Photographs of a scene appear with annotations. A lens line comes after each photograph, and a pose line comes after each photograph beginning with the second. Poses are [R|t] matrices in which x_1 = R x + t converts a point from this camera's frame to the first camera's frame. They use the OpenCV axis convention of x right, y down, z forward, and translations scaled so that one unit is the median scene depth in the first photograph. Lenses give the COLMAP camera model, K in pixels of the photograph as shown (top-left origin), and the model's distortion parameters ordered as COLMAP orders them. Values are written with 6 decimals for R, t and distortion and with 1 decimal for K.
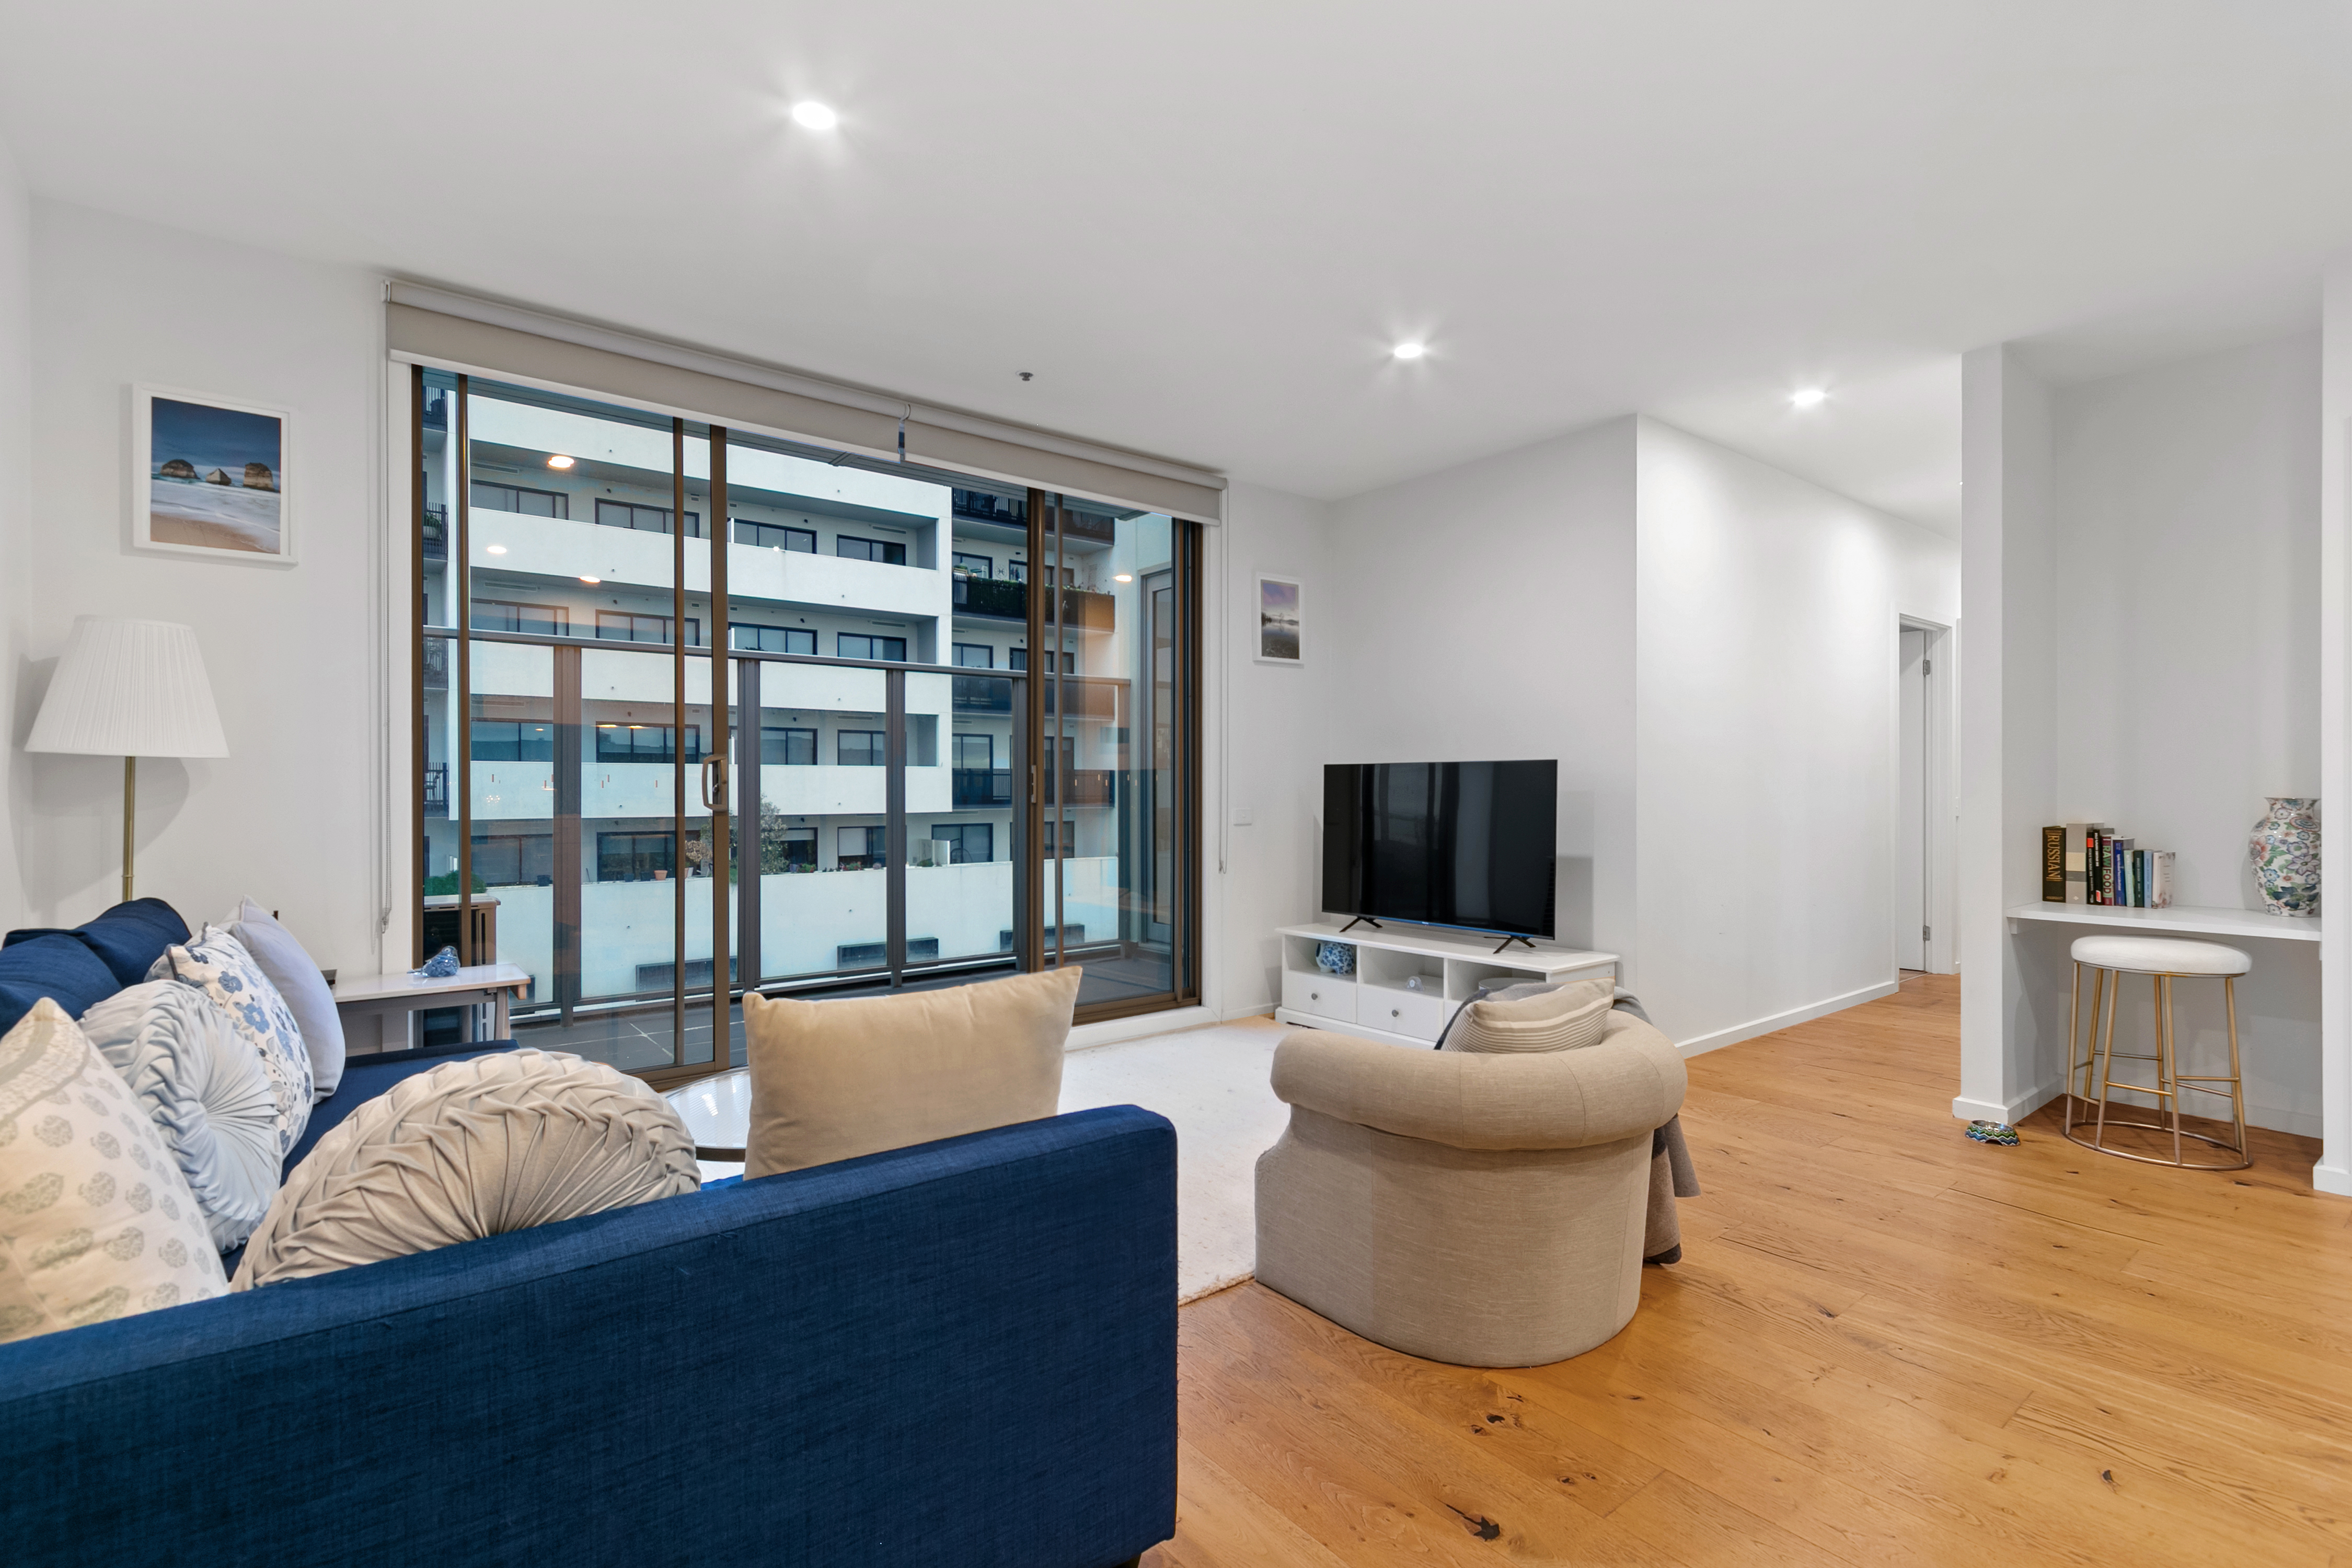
lens RADIAL K [[1075.3, 0, 1176.0], [0, 1075.3, 784.0], [0, 0, 1]] dist [0.005683, -0.000712]
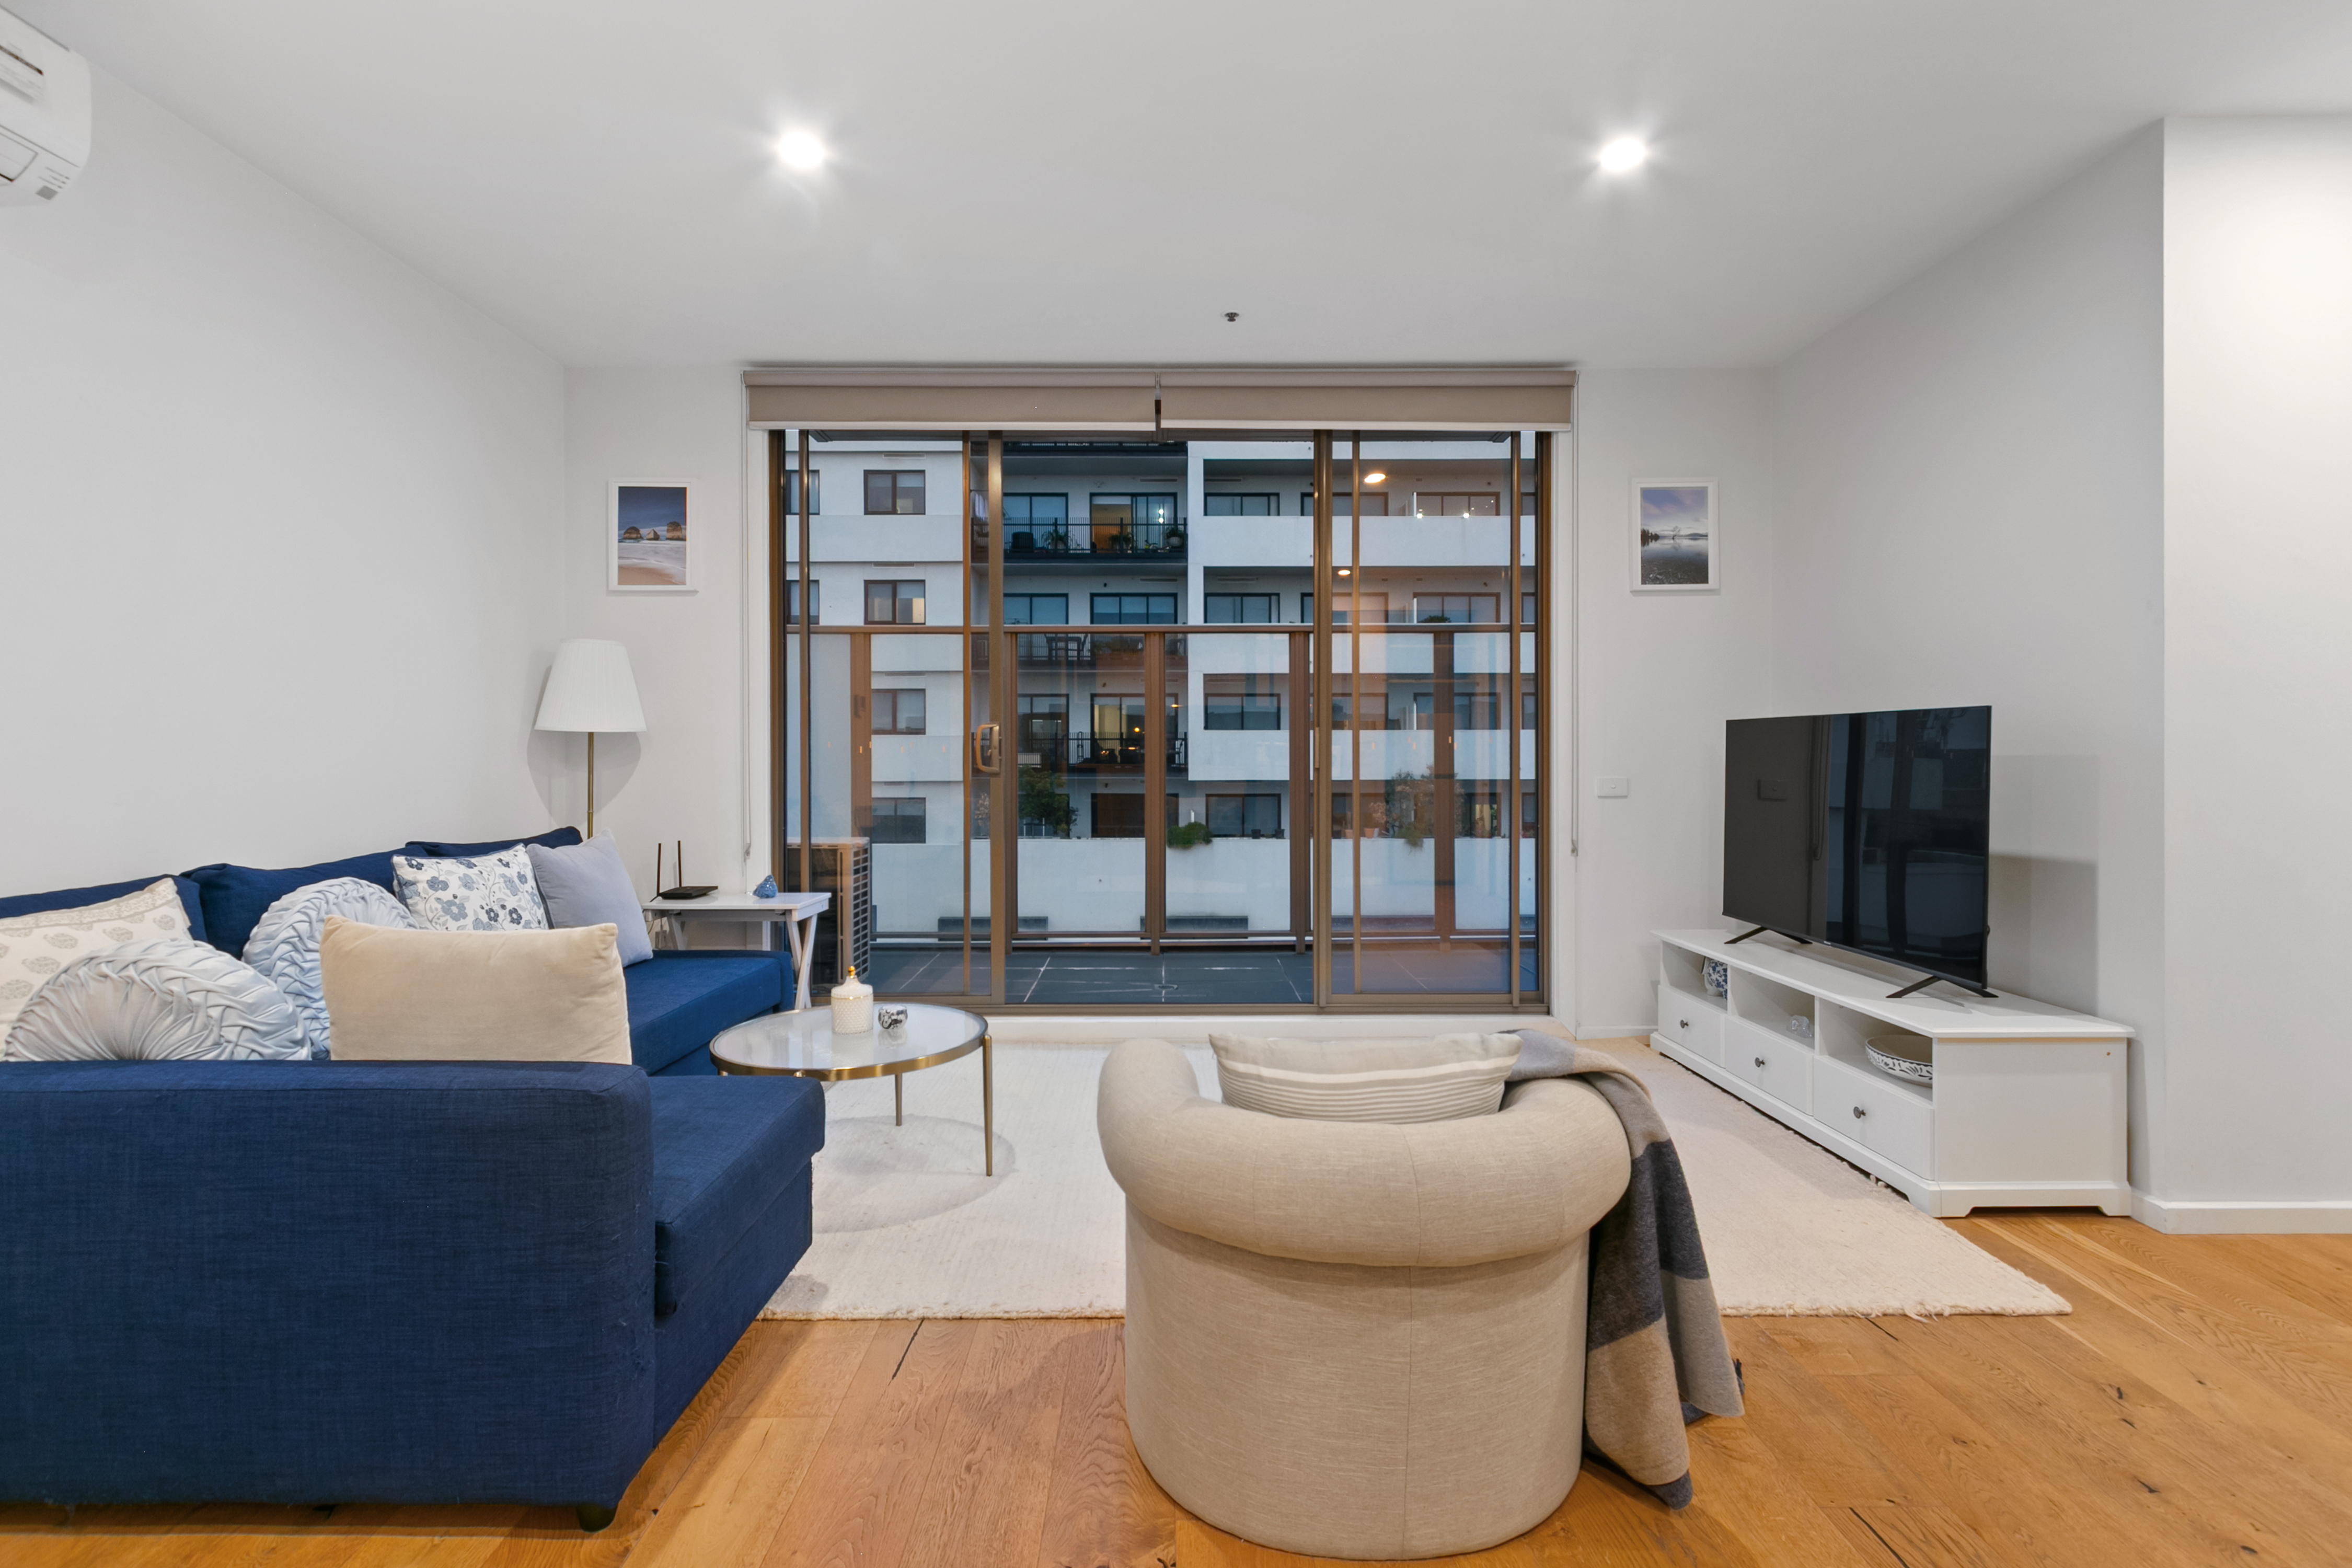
lens RADIAL K [[1095.5, 0, 1174.9], [0, 1095.5, 747.8], [0, 0, 1]] dist [0.004713, -0.000881]
pose [[0.789128, -0.004250, -0.614214, 0.369990], [0.003794, 0.999991, -0.002045, 0.001764], [0.614217, -0.000717, 0.789137, 0.187905]]
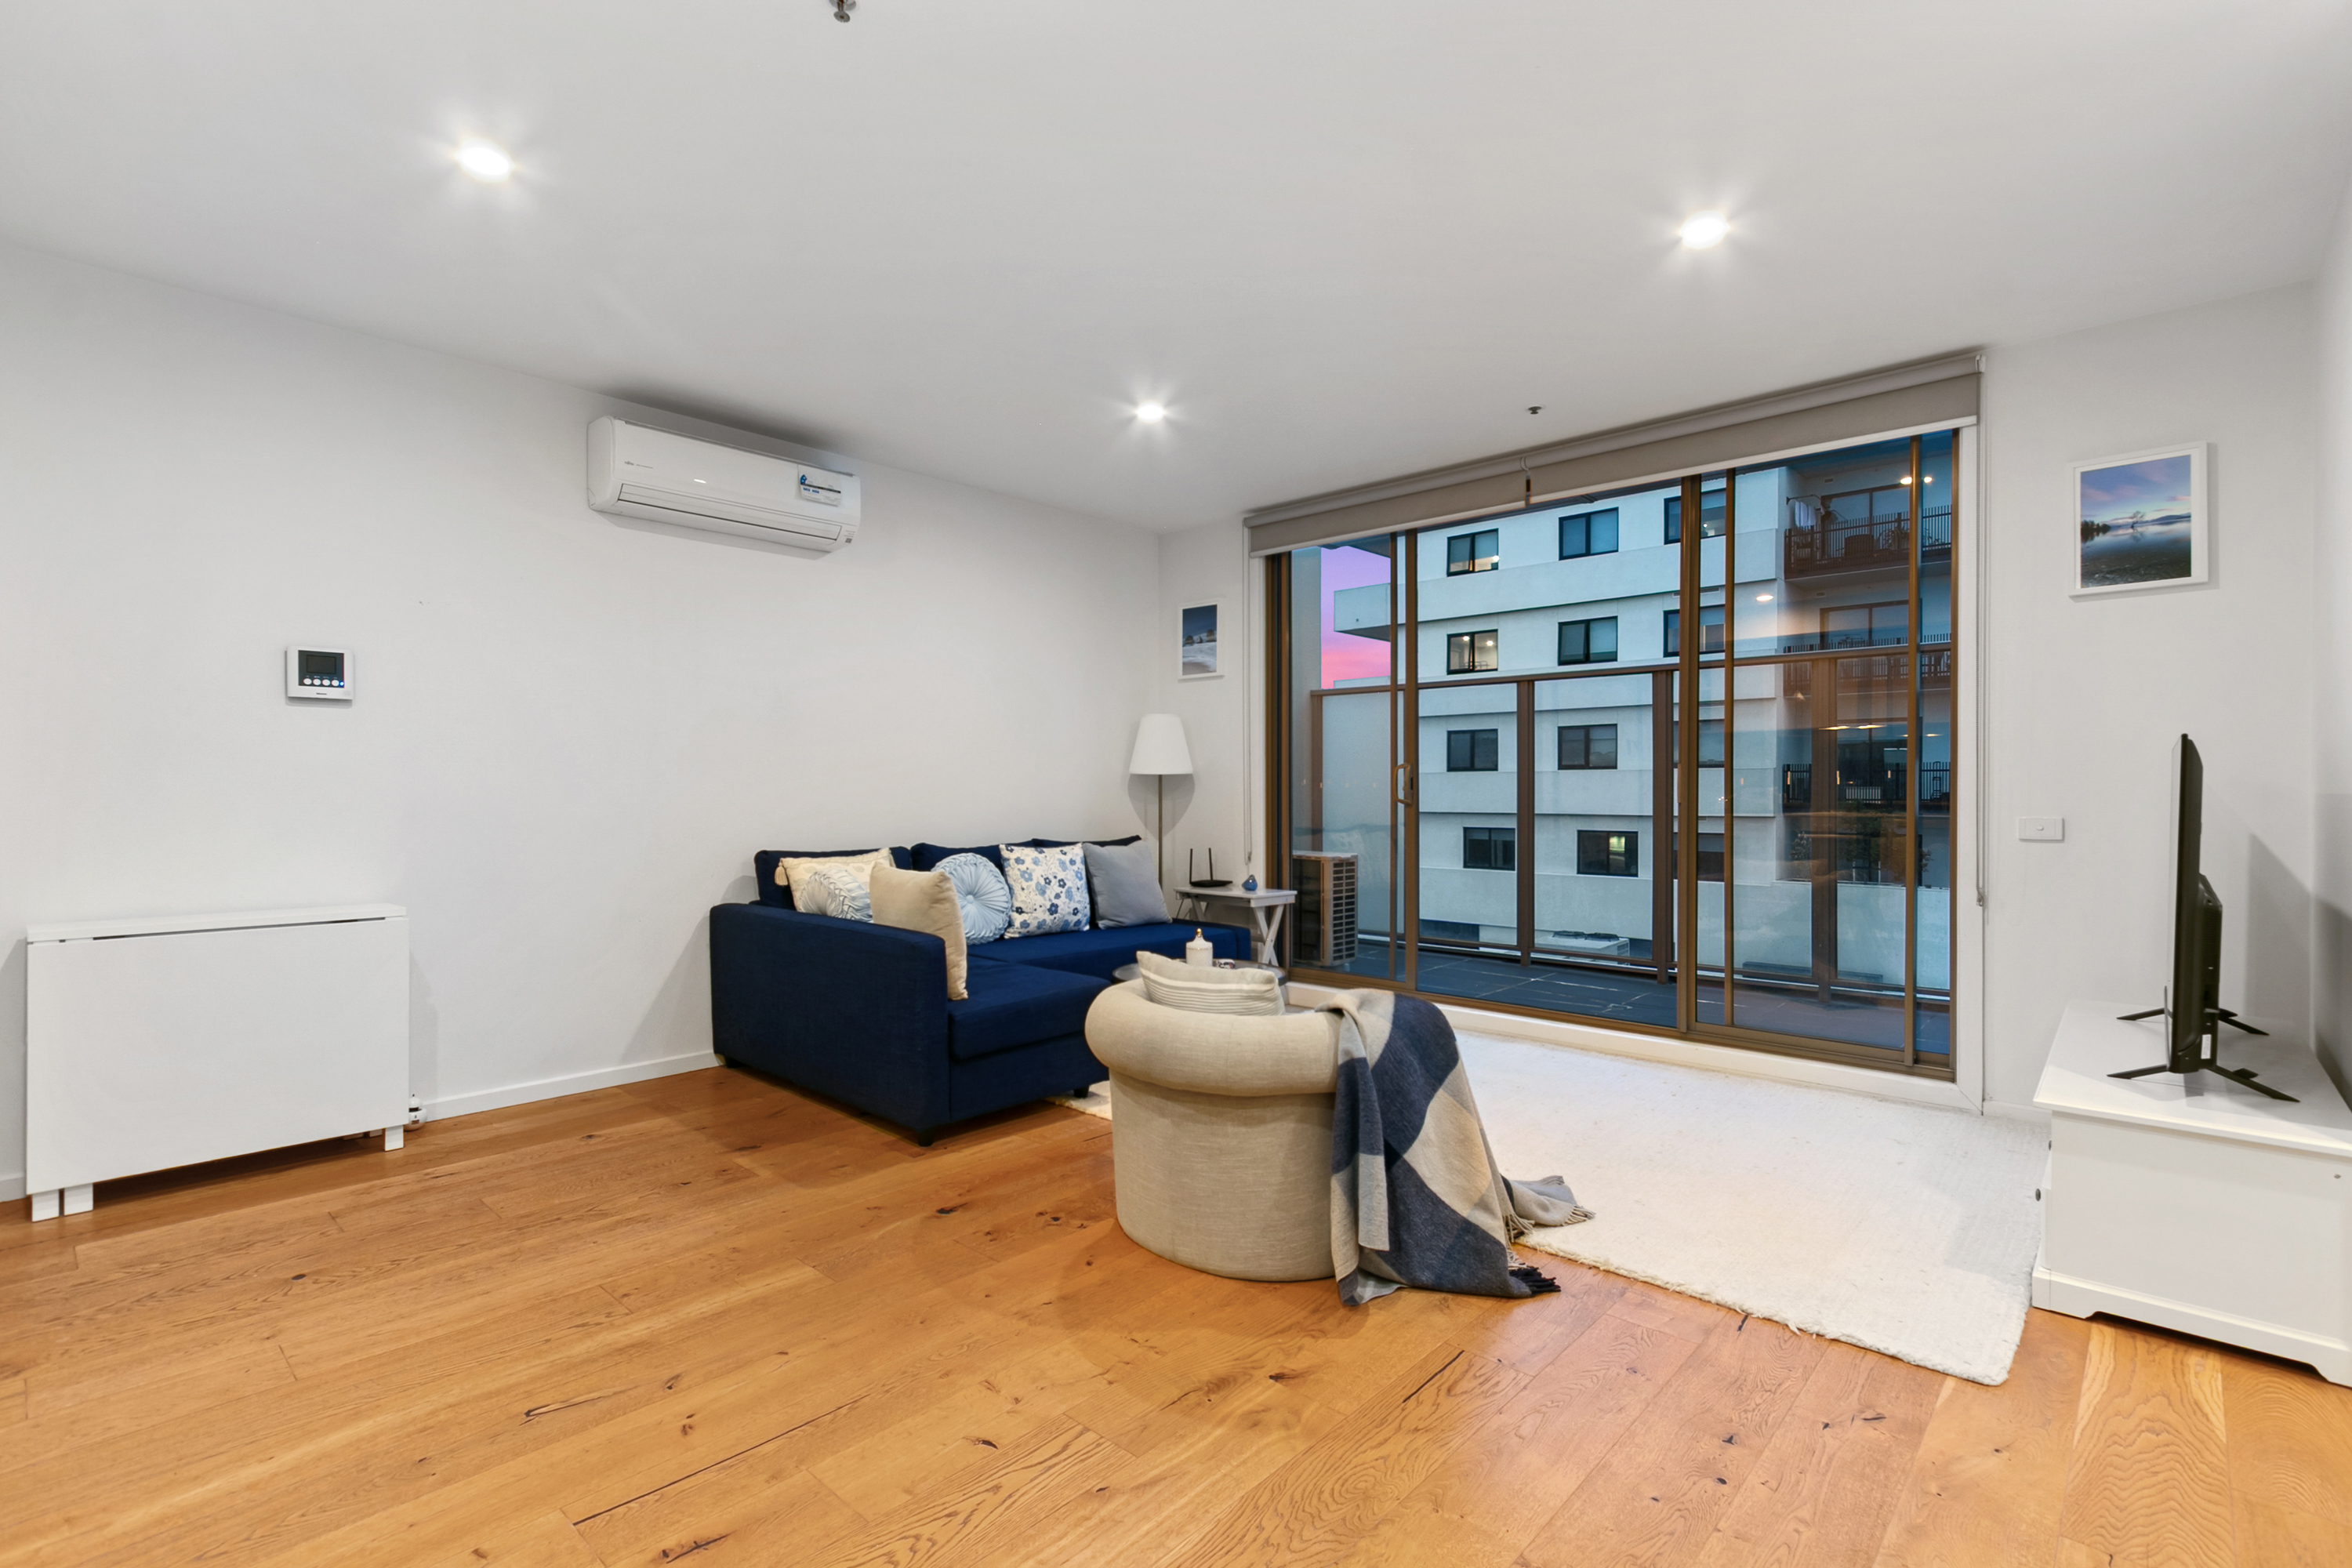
lens RADIAL K [[1078.8, 0, 1175.2], [0, 1078.8, 796.1], [0, 0, 1]] dist [0.011466, -0.003740]
pose [[0.153920, 0.007762, -0.988053, 0.798984], [0.004399, 0.999954, 0.008541, 0.001037], [0.988073, -0.005661, 0.153879, 0.423271]]
